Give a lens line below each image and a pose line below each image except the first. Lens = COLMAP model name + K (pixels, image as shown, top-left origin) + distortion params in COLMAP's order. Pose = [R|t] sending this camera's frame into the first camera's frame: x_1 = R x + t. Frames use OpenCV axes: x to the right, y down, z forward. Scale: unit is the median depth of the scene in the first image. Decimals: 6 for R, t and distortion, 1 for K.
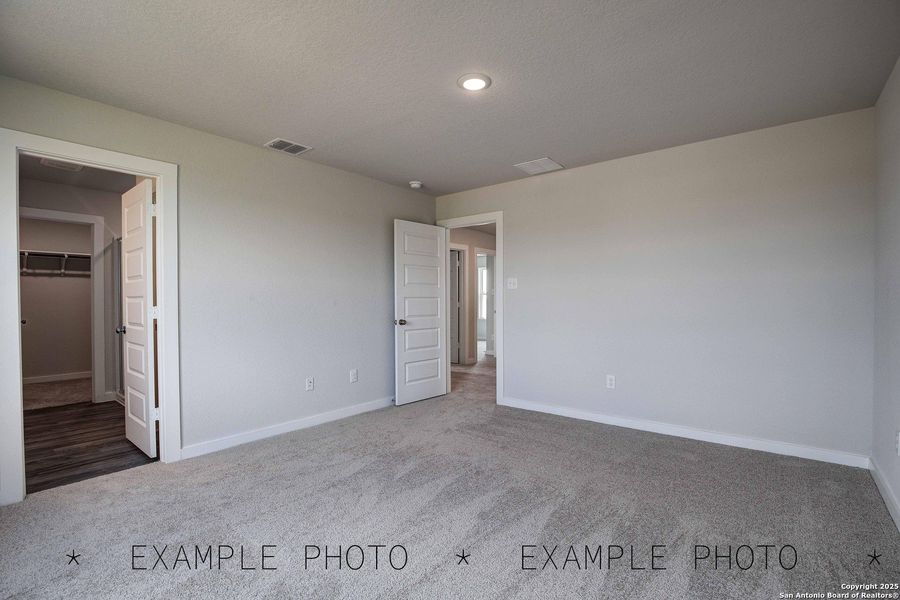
lens RADIAL K [[410.4, 0, 455.2], [0, 410.4, 304.0], [0, 0, 1]] dist [-0.046202, 0.012512]
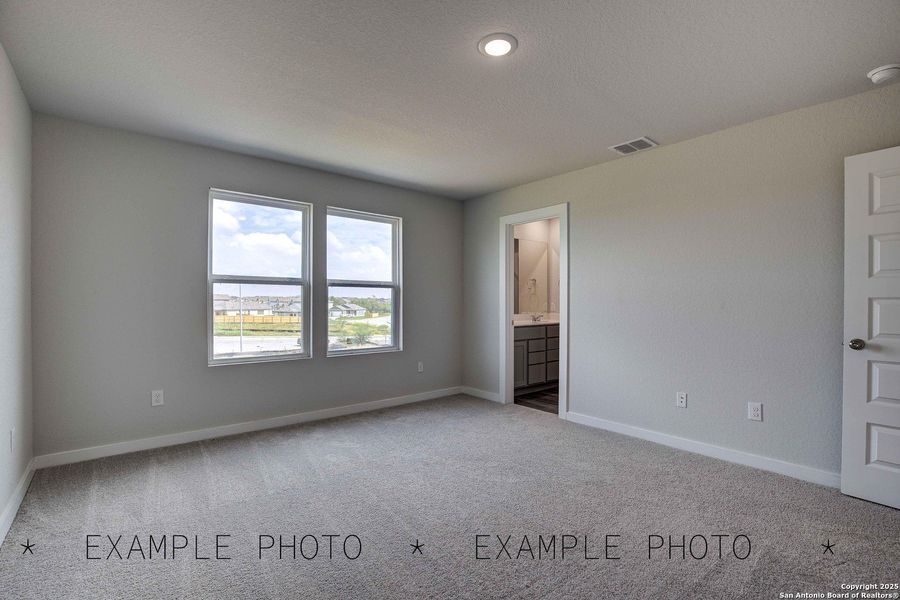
lens RADIAL K [[410.4, 0, 455.2], [0, 410.4, 304.0], [0, 0, 1]] dist [-0.046202, 0.012512]
pose [[-0.197362, 0.005326, -0.980316, 0.505018], [-0.014125, 0.999866, 0.008276, -0.005377], [0.980229, 0.015480, -0.197261, 0.611473]]
